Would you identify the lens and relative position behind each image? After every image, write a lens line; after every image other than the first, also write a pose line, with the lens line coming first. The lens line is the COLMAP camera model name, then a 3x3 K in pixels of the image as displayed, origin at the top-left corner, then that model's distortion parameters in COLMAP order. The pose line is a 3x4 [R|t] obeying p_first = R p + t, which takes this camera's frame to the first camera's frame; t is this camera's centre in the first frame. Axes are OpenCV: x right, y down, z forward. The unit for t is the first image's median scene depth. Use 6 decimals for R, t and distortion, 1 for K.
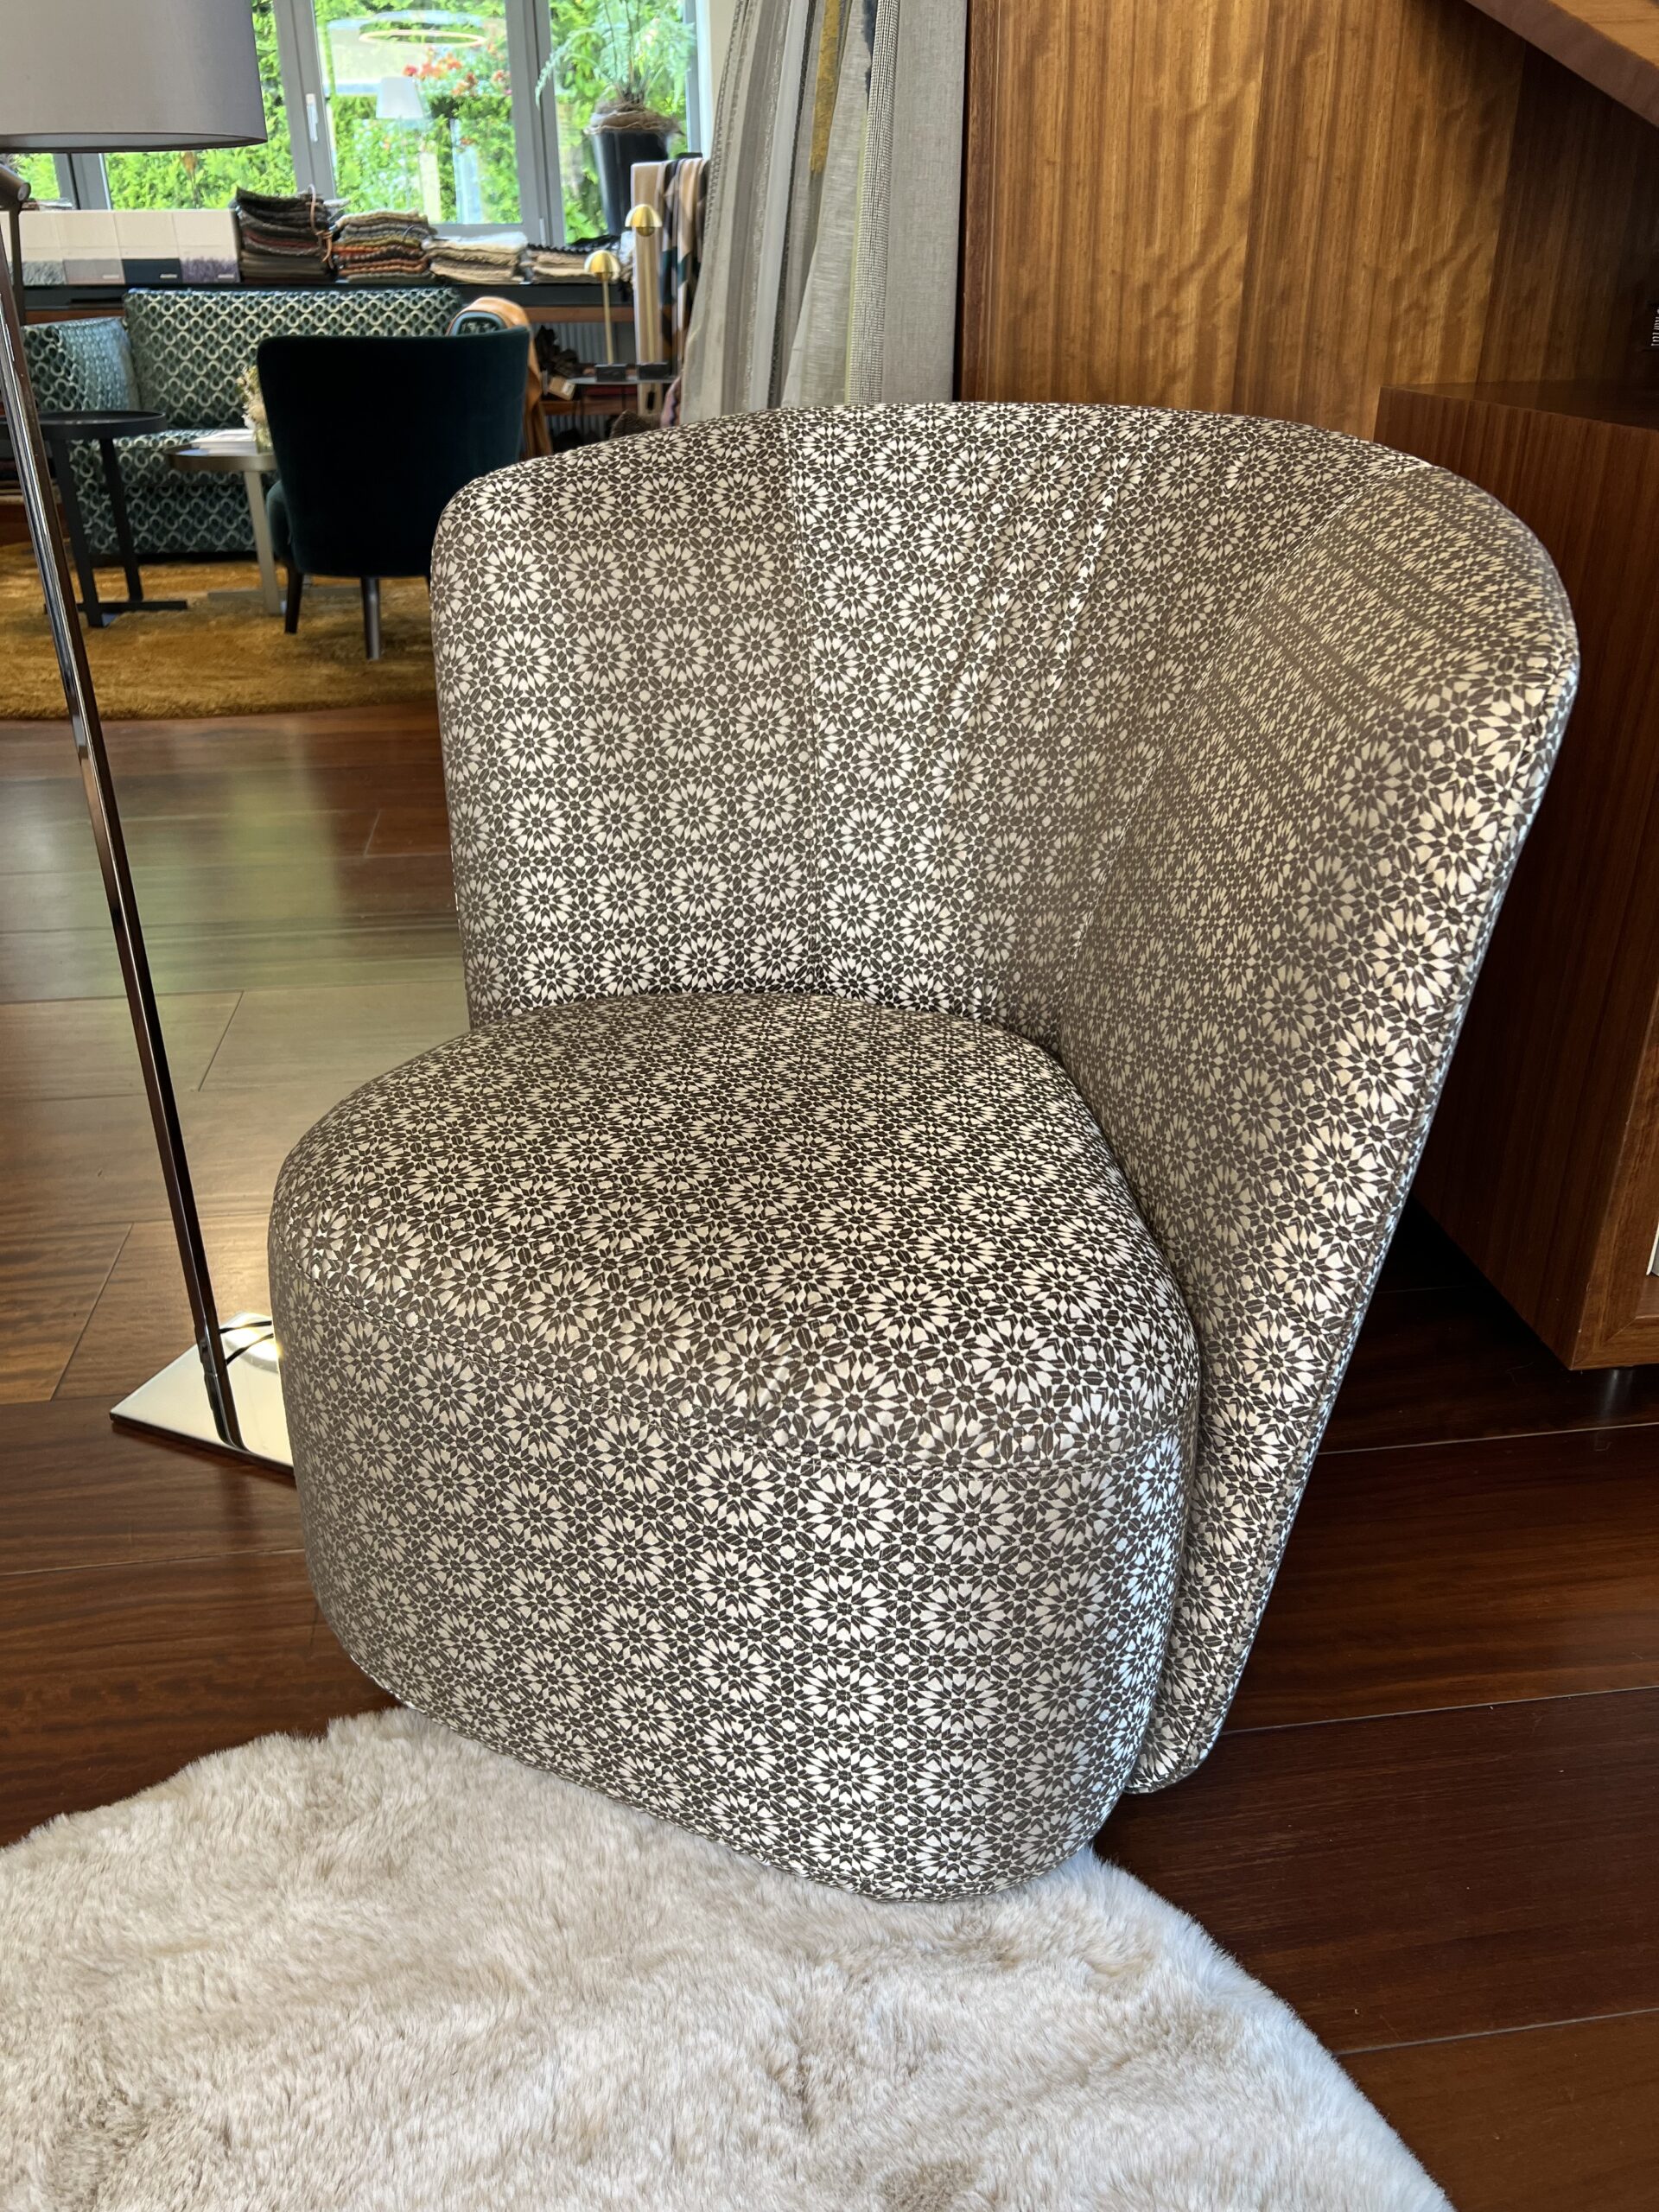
lens RADIAL K [[1679.9, 0, 833.1], [0, 1679.9, 1115.3], [0, 0, 1]] dist [0.046323, -0.055383]
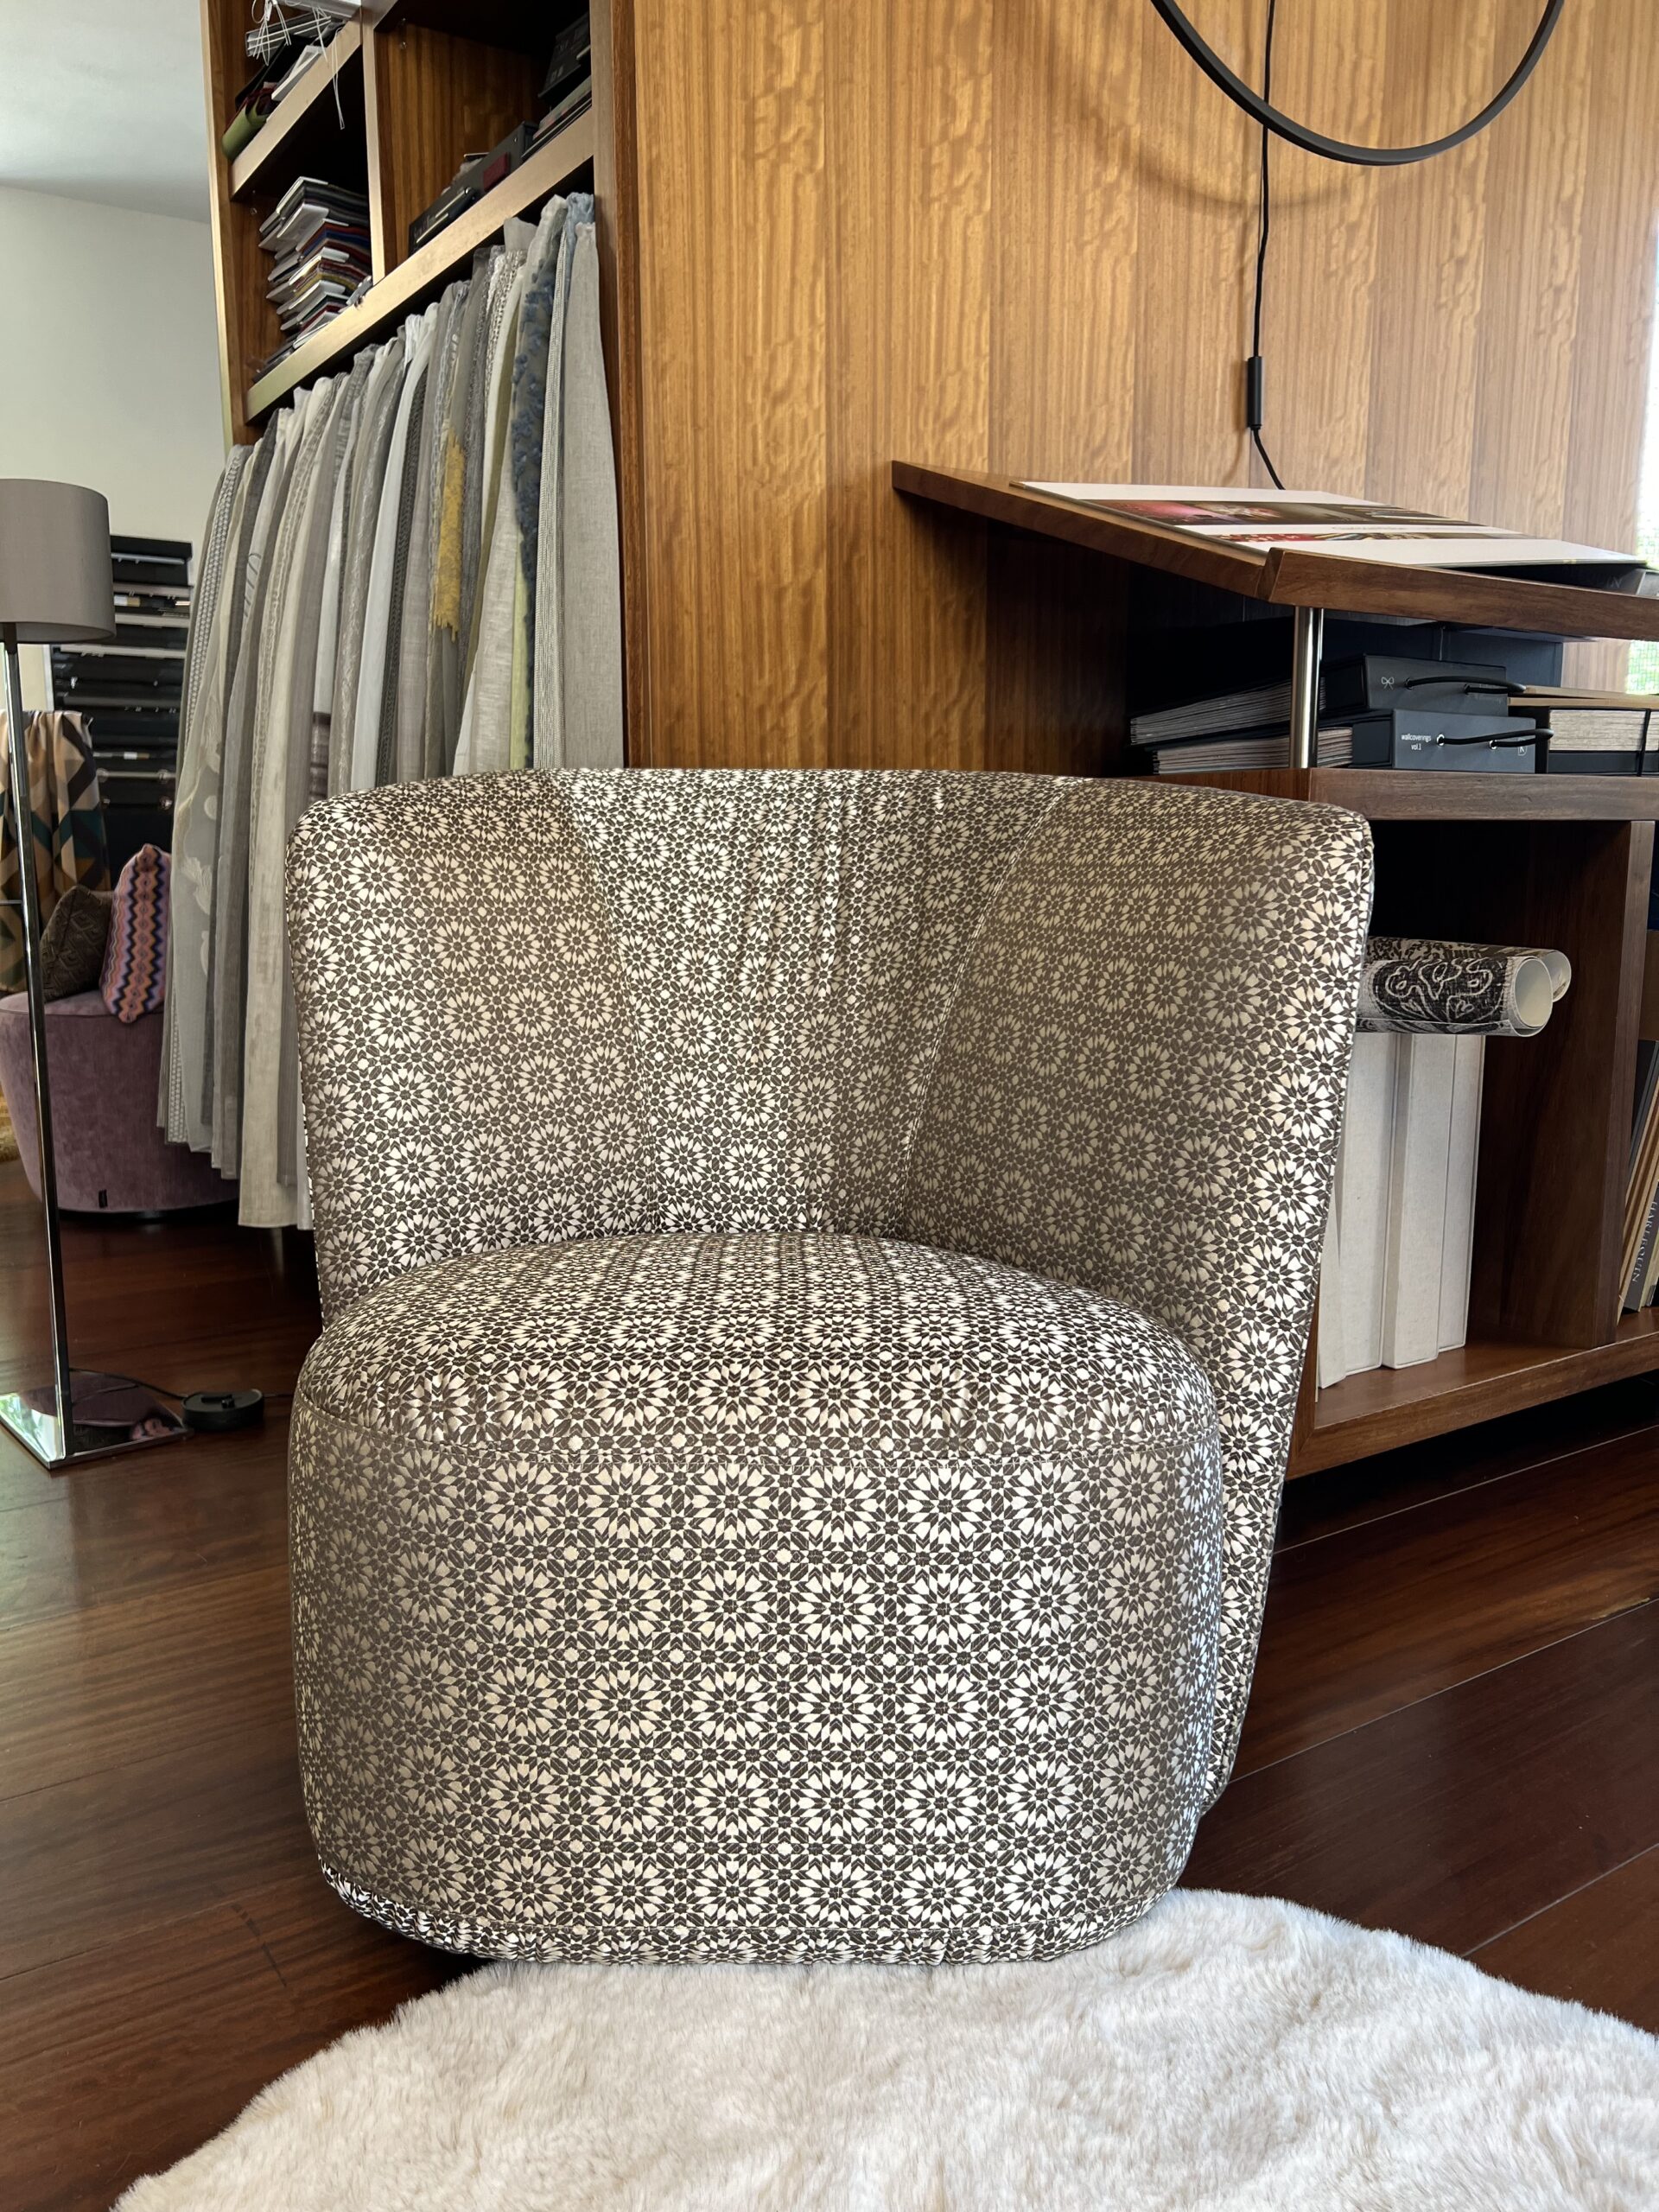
lens RADIAL K [[1679.9, 0, 827.3], [0, 1679.9, 1119.0], [0, 0, 1]] dist [0.046323, -0.055383]
pose [[0.899206, -0.066309, 0.432471, -0.388025], [0.196544, 0.944321, -0.263872, 0.168356], [-0.390894, 0.322275, 0.862172, -0.012954]]
